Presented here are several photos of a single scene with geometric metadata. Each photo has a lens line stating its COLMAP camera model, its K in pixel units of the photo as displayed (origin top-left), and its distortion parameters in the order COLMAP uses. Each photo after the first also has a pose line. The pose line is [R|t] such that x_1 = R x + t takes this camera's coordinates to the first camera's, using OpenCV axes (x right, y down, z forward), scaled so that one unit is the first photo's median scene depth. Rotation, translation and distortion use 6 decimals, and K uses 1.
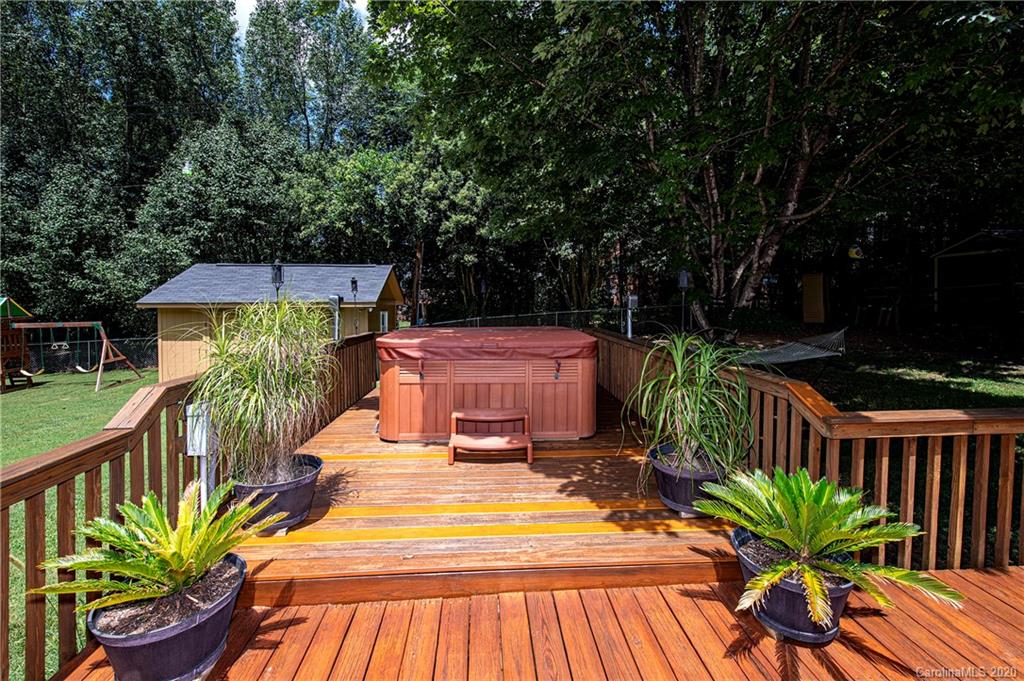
lens RADIAL K [[419.8, 0, 505.2], [0, 419.8, 305.1], [0, 0, 1]] dist [0.001959, 0.000045]
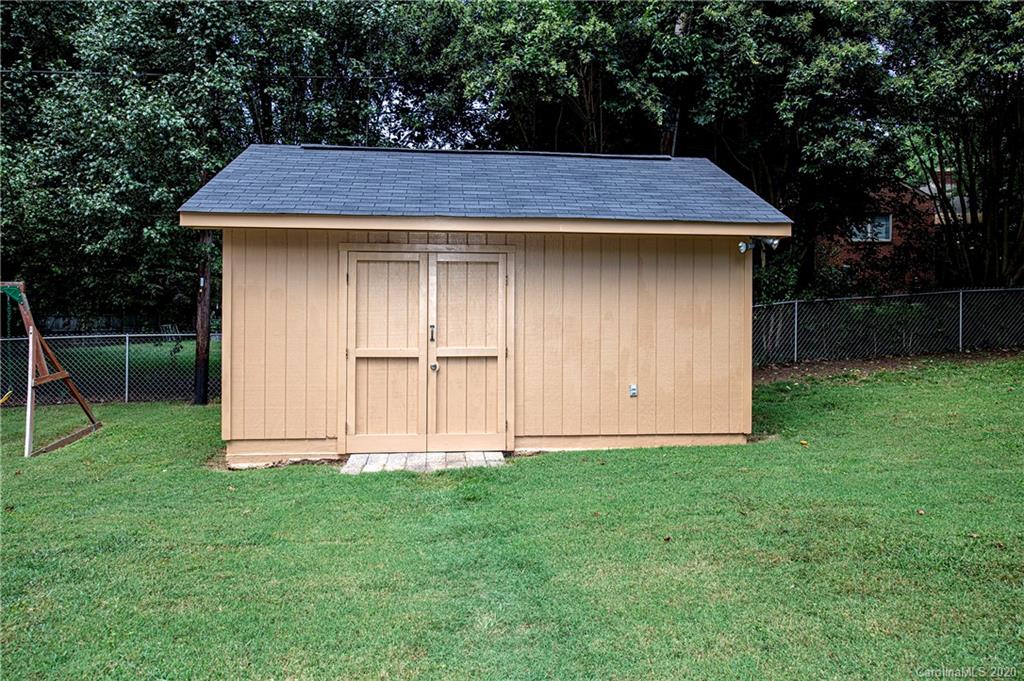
lens RADIAL K [[693.0, 0, 483.0], [0, 693.0, 315.5], [0, 0, 1]] dist [-0.002528, 0.000359]
pose [[0.999907, 0.007408, 0.011427, -0.489648], [-0.007179, 0.999776, -0.019931, 0.074410], [-0.011572, 0.019847, 0.999736, 0.317214]]
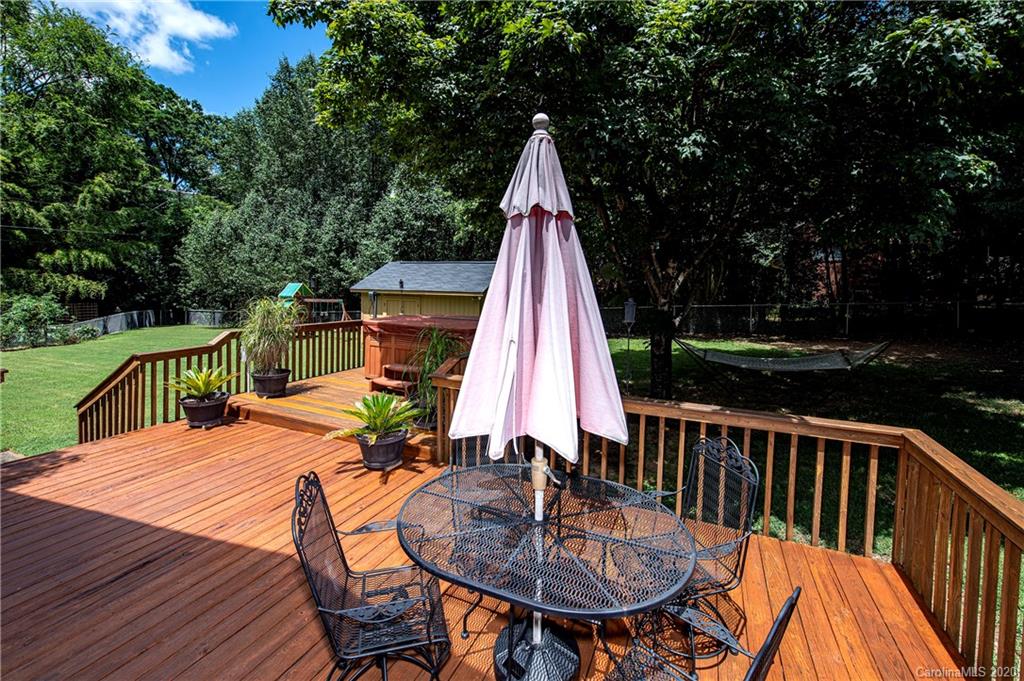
lens RADIAL K [[419.8, 0, 510.5], [0, 419.8, 296.2], [0, 0, 1]] dist [0.001959, 0.000045]
pose [[0.880129, 0.031859, -0.473665, 0.282038], [-0.025329, 0.999476, 0.020160, -0.017510], [0.474059, -0.005746, 0.880474, -0.066788]]
